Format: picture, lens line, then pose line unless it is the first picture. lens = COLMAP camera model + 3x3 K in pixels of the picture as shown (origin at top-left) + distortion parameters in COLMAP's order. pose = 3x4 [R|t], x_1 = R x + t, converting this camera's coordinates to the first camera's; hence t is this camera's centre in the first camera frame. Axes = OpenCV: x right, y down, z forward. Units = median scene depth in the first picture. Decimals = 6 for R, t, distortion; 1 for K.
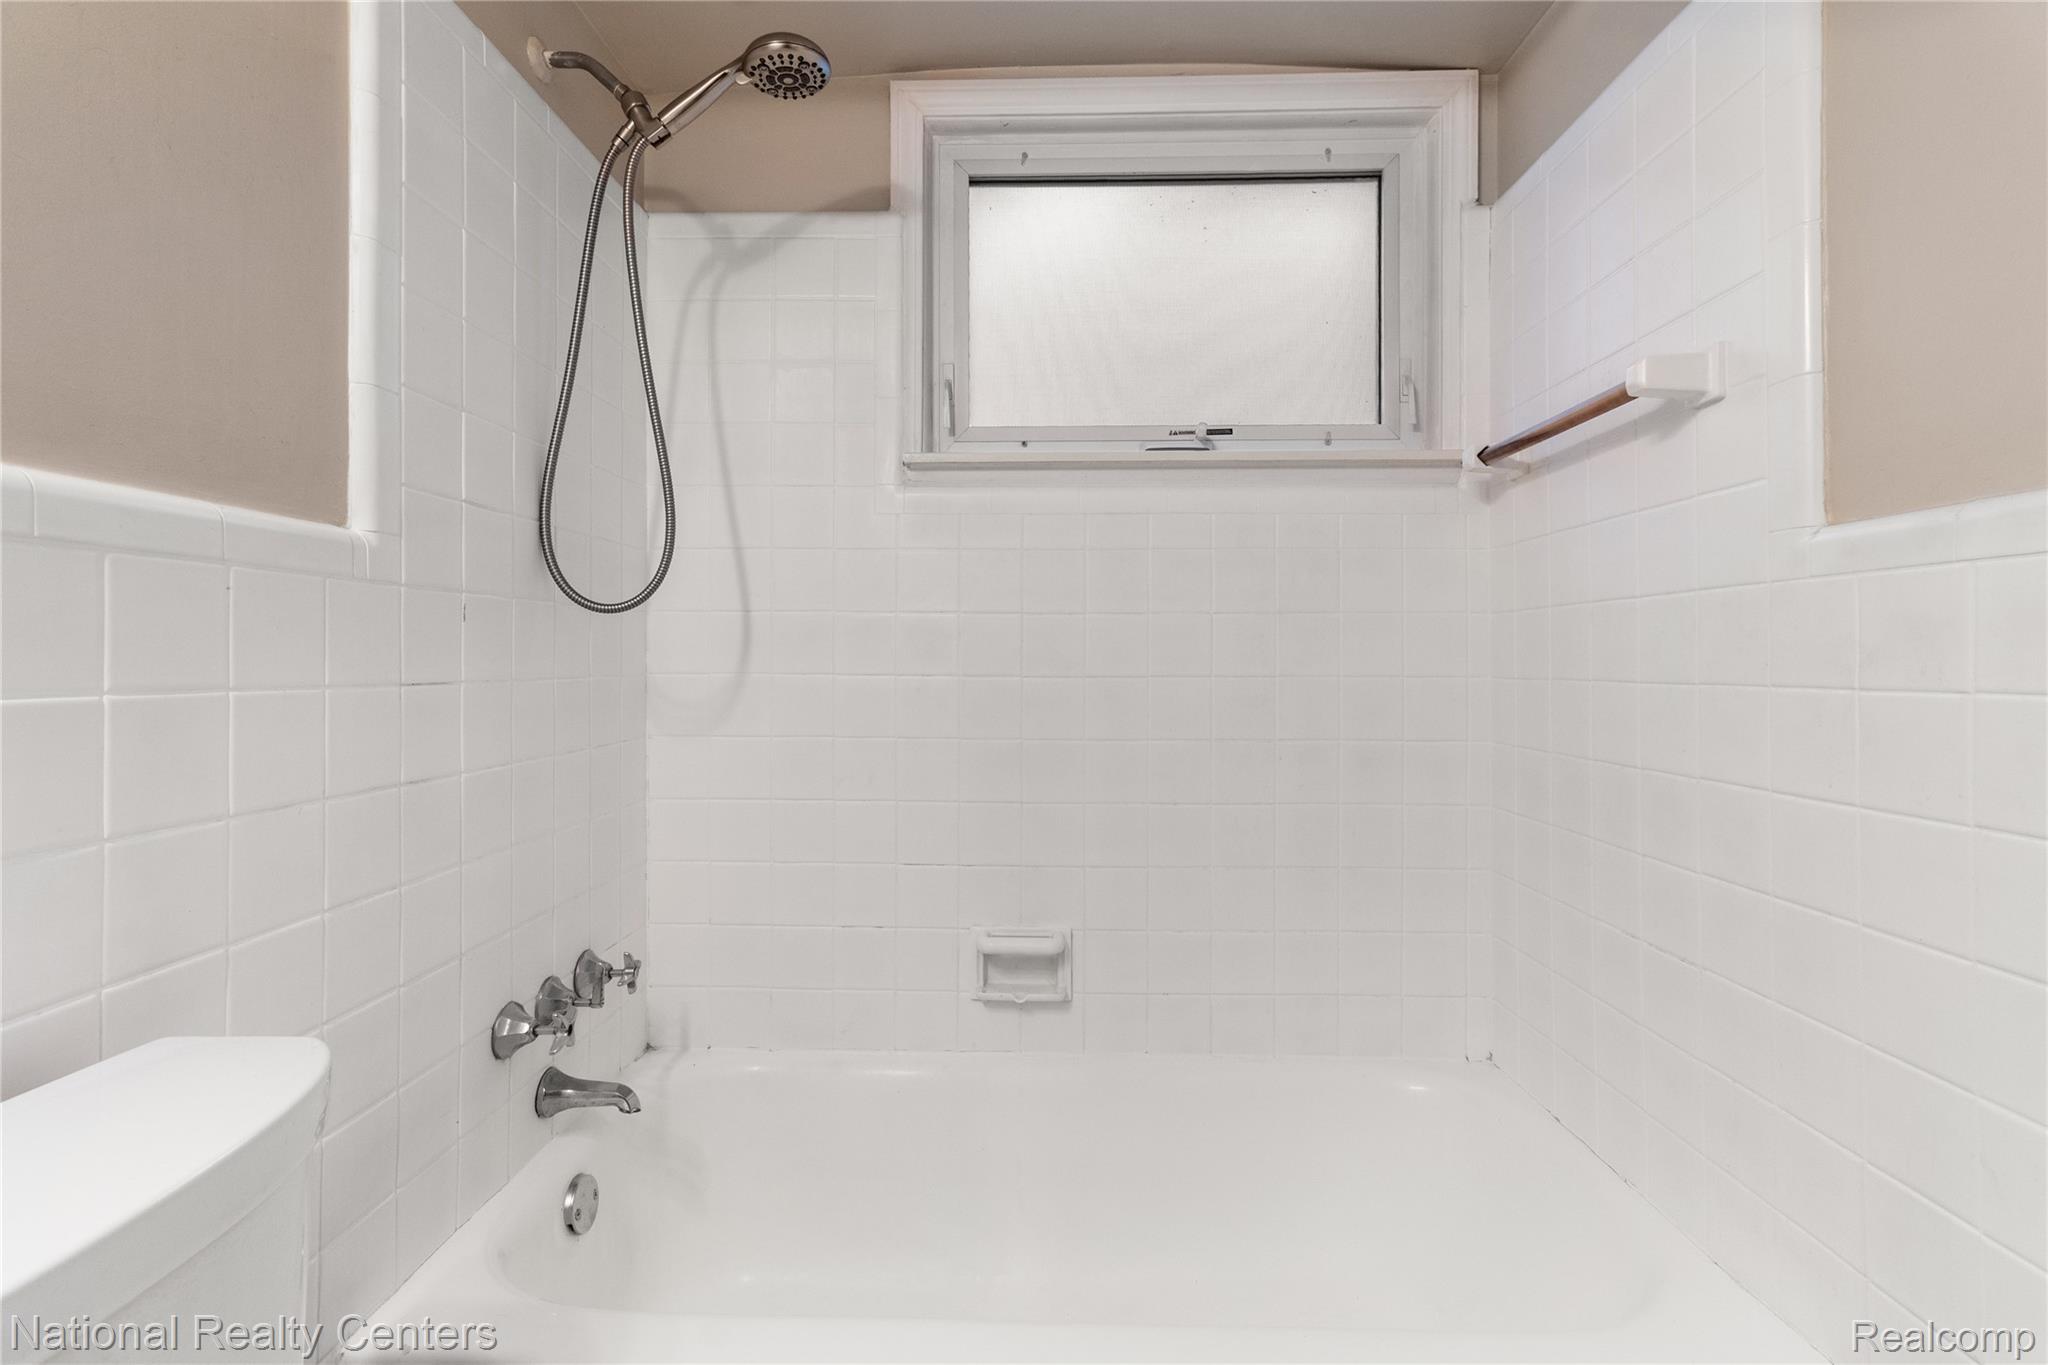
lens RADIAL K [[965.4, 0, 1025.3], [0, 965.4, 678.4], [0, 0, 1]] dist [0.002668, 0.001610]
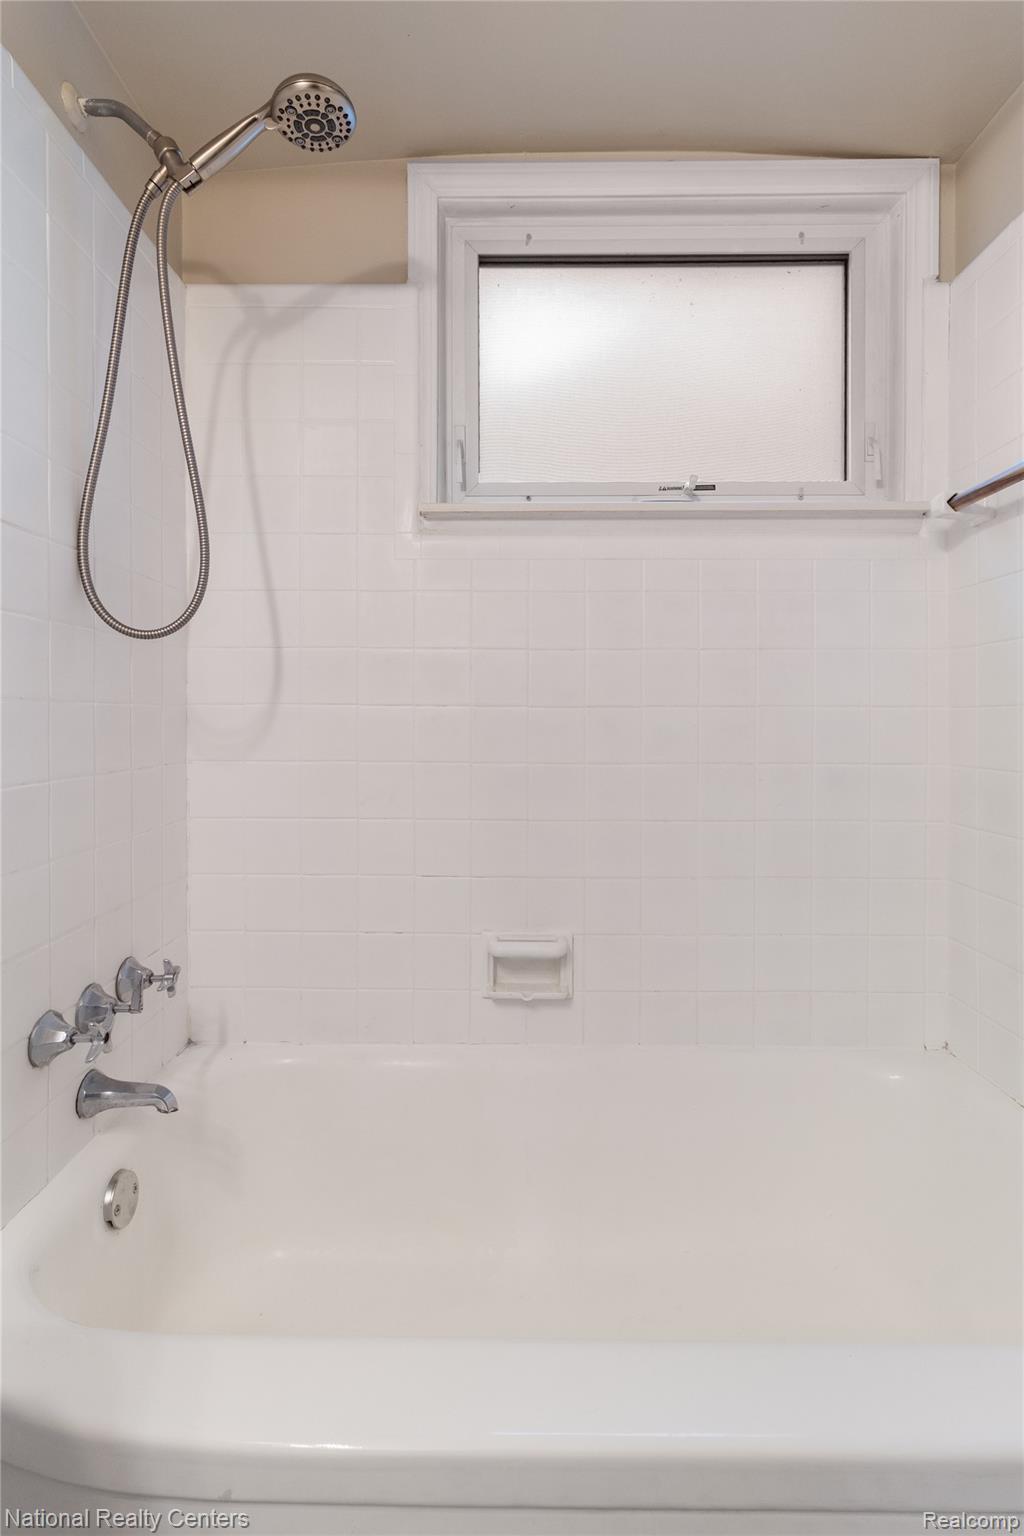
lens RADIAL K [[724.0, 0, 504.1], [0, 724.0, 743.9], [0, 0, 1]] dist [0.002668, 0.001610]
pose [[0.999840, -0.000748, 0.017881, -0.045809], [0.000573, 0.999952, 0.009784, 0.032811], [-0.017887, -0.009772, 0.999792, 0.170027]]
